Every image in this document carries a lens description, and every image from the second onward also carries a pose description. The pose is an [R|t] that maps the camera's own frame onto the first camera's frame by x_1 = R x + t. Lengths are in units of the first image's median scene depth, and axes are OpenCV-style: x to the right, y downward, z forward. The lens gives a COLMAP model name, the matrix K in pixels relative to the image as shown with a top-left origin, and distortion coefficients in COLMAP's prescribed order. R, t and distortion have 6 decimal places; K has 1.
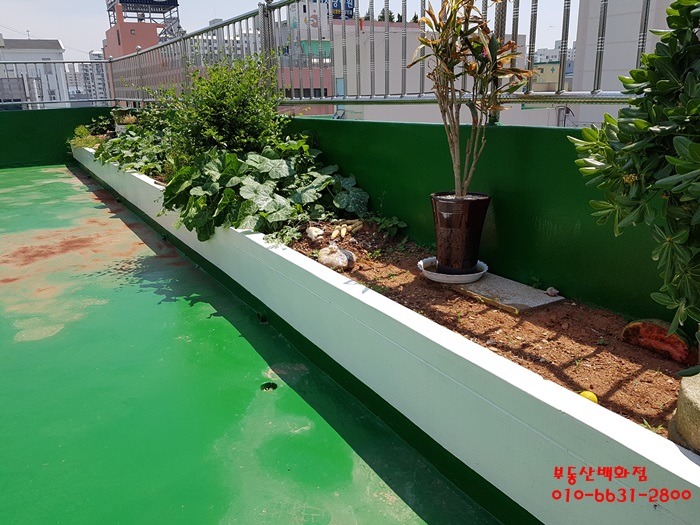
lens RADIAL K [[545.0, 0, 342.6], [0, 545.0, 265.9], [0, 0, 1]] dist [-0.023541, 0.000614]
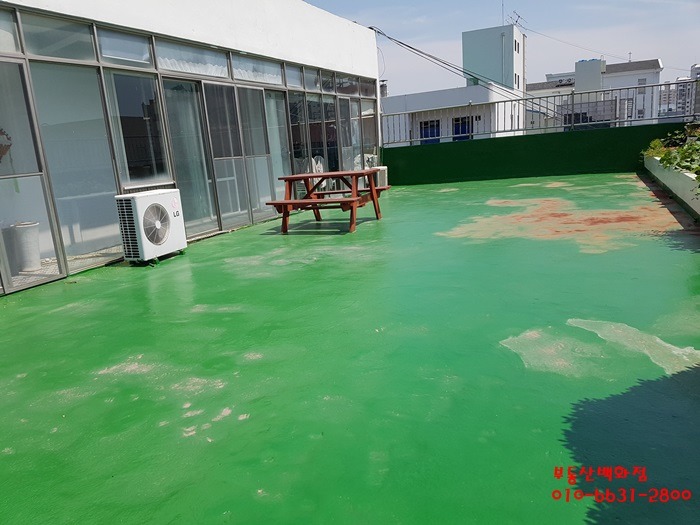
lens RADIAL K [[545.0, 0, 345.0], [0, 545.0, 259.9], [0, 0, 1]] dist [-0.023541, 0.000614]
pose [[0.570739, 0.155470, -0.806279, 0.126355], [-0.189641, 0.980324, 0.054789, 0.066730], [0.798932, 0.121634, 0.588993, -0.211500]]
